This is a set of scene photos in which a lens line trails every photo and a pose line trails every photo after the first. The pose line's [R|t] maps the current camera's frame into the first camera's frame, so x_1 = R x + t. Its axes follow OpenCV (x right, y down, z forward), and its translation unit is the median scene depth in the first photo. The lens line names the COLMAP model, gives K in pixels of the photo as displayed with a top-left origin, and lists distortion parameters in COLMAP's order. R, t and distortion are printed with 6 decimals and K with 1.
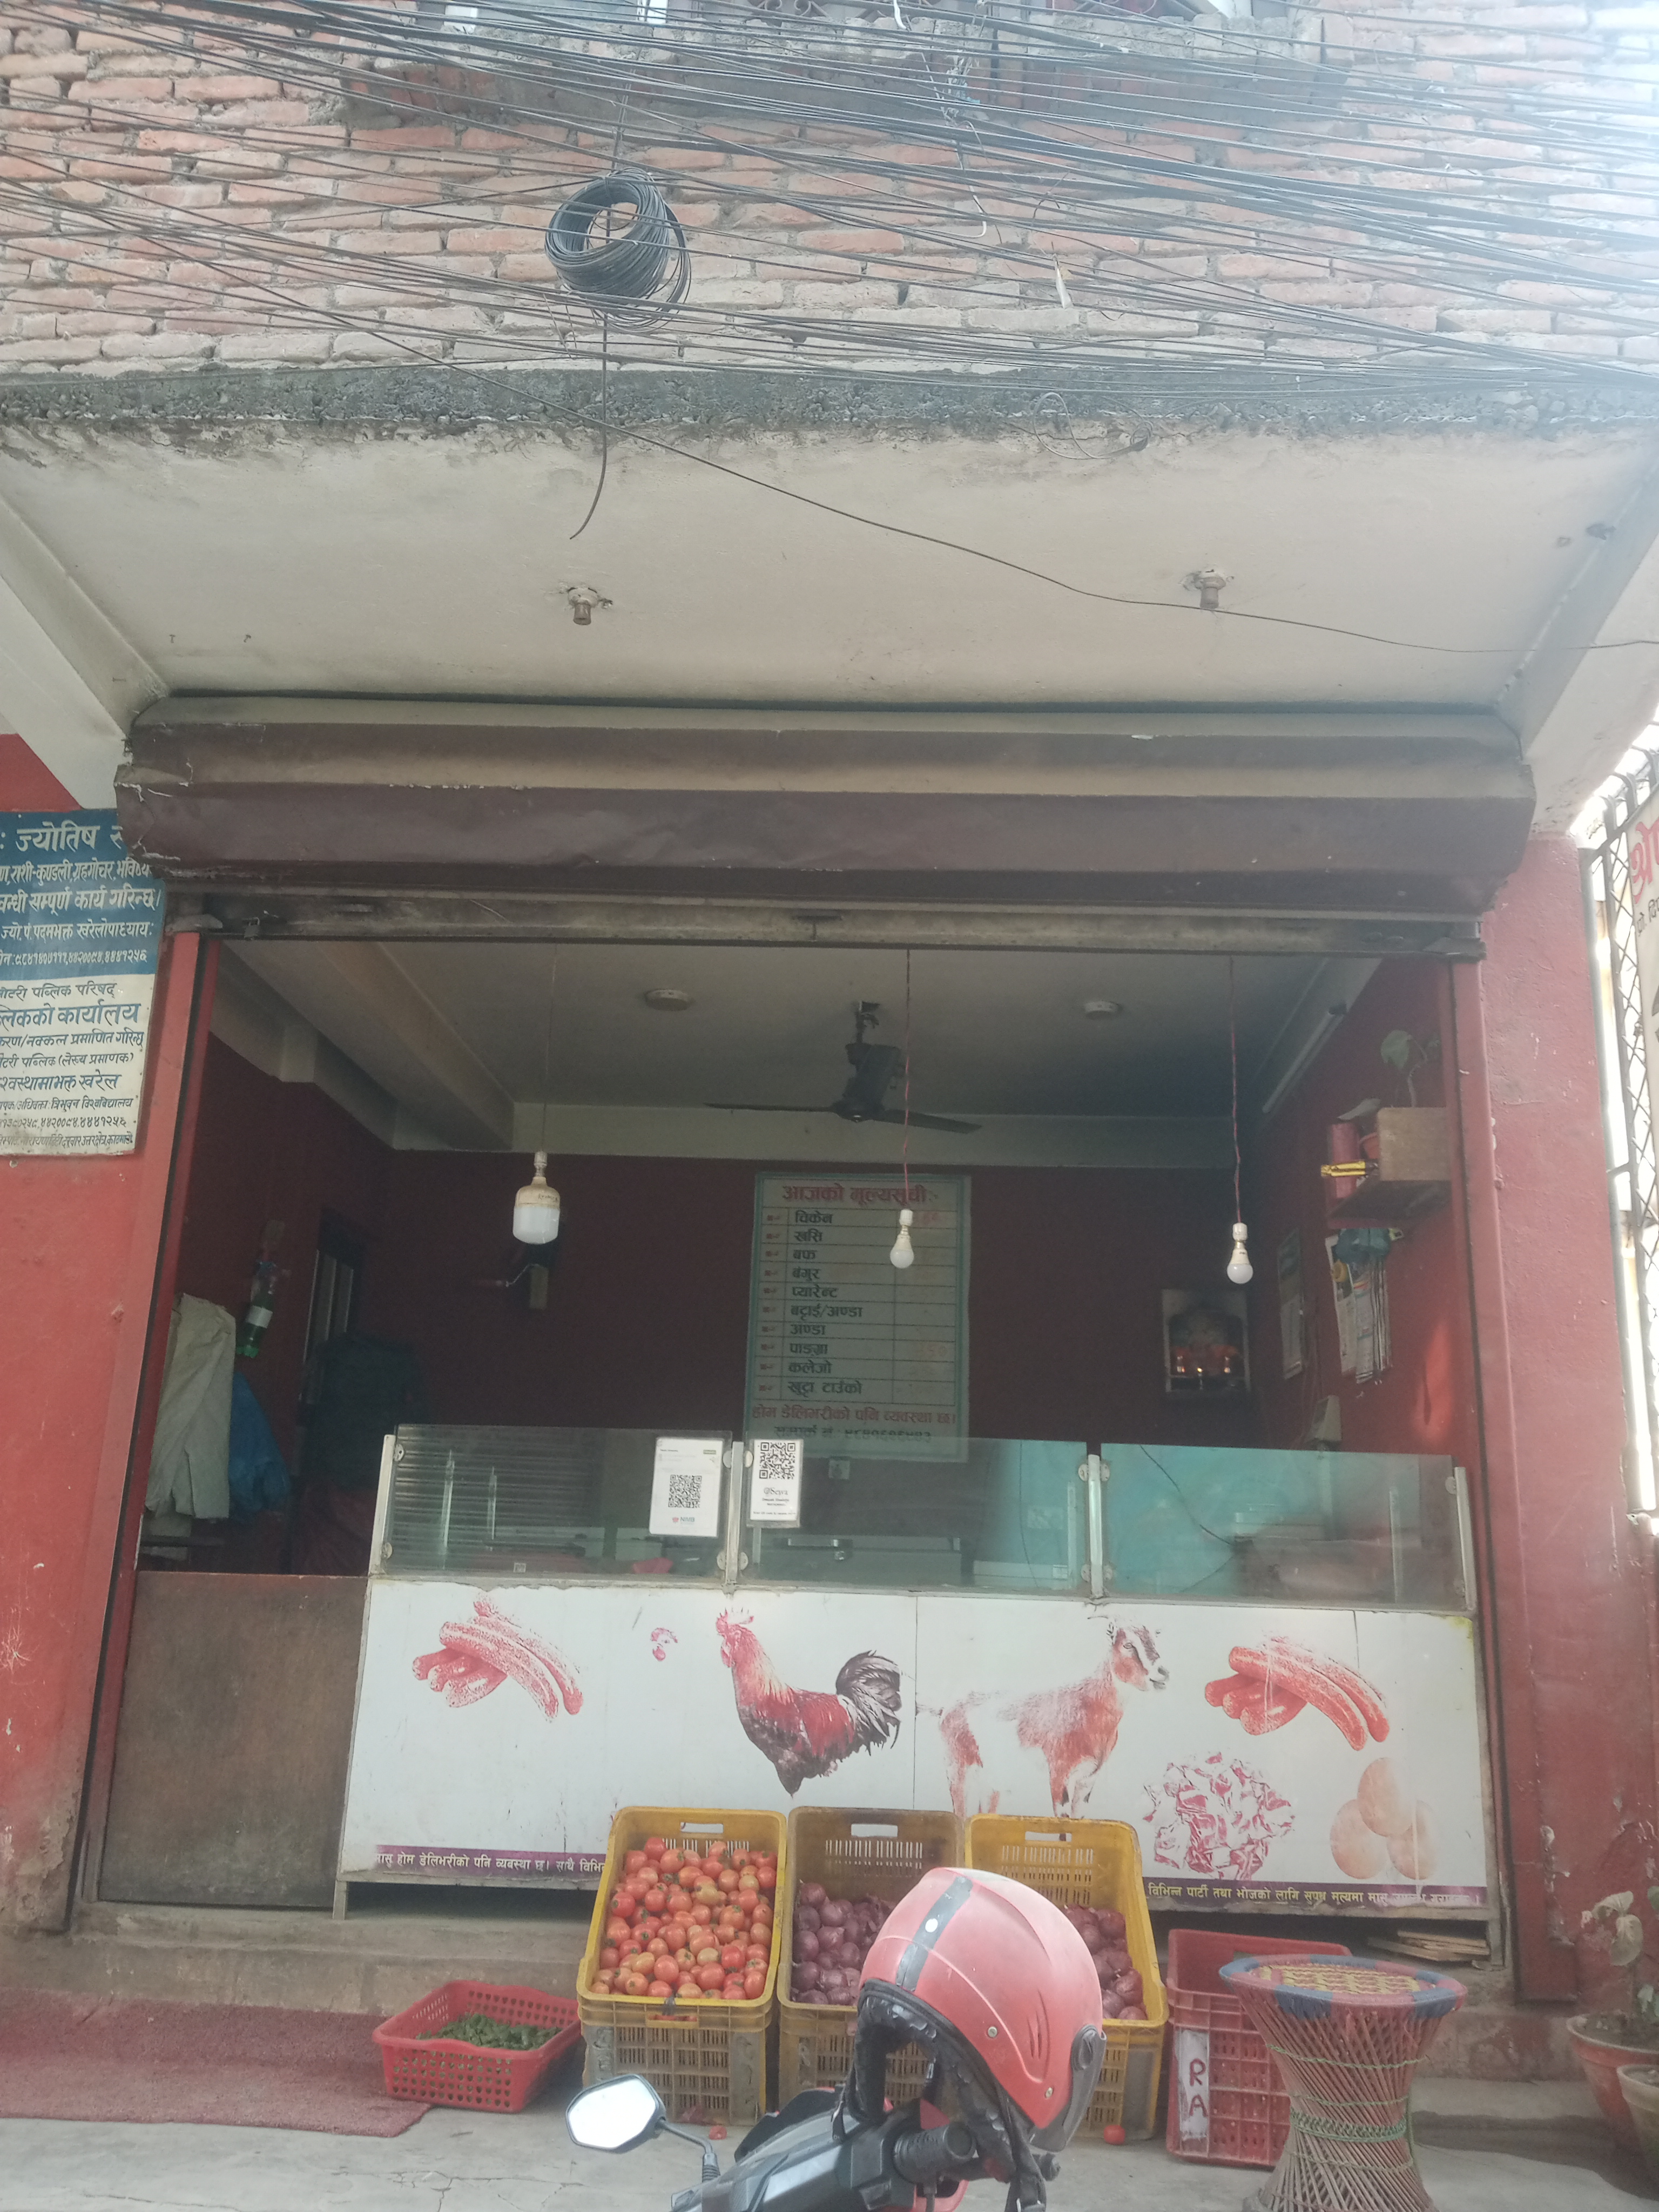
lens RADIAL K [[1776.8, 0, 829.5], [0, 1776.8, 1106.0], [0, 0, 1]] dist [0.041871, -0.006328]
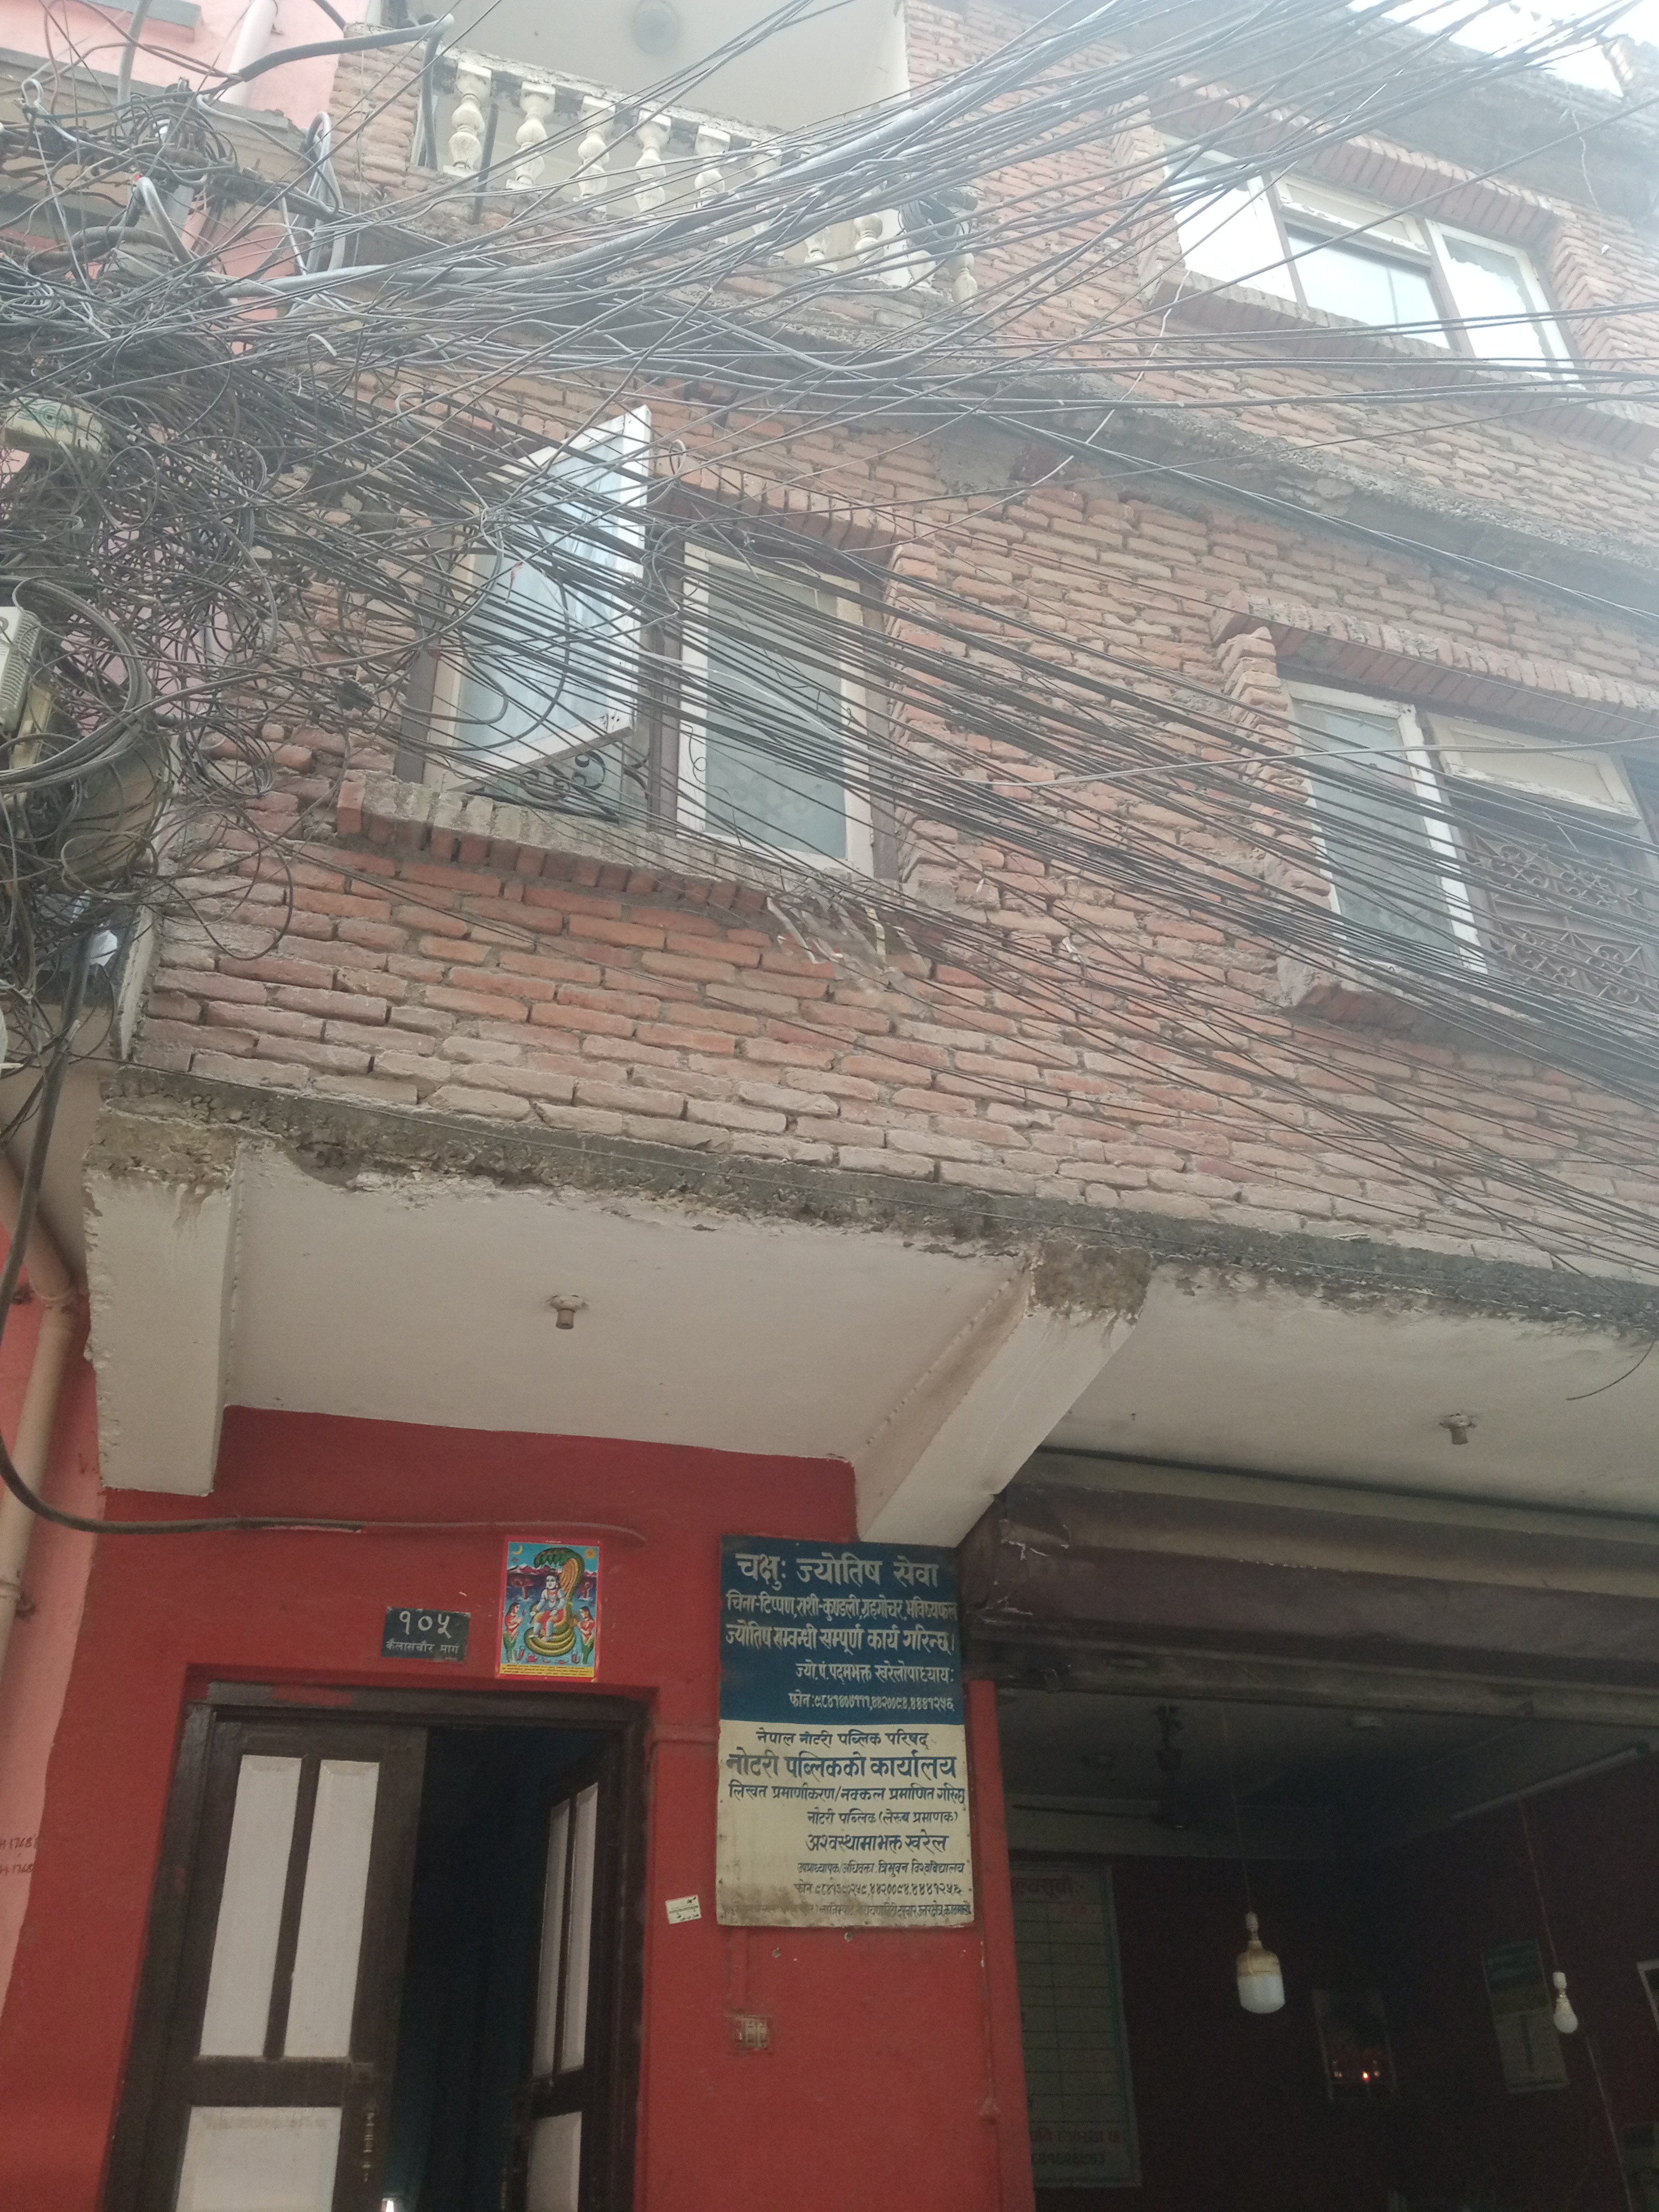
lens RADIAL K [[1820.5, 0, 829.5], [0, 1820.5, 1106.0], [0, 0, 1]] dist [0.042545, -0.077833]
pose [[0.930991, 0.145378, 0.334845, -0.840476], [-0.041841, 0.953729, -0.297742, -0.096450], [-0.362636, 0.263185, 0.893996, 0.025618]]
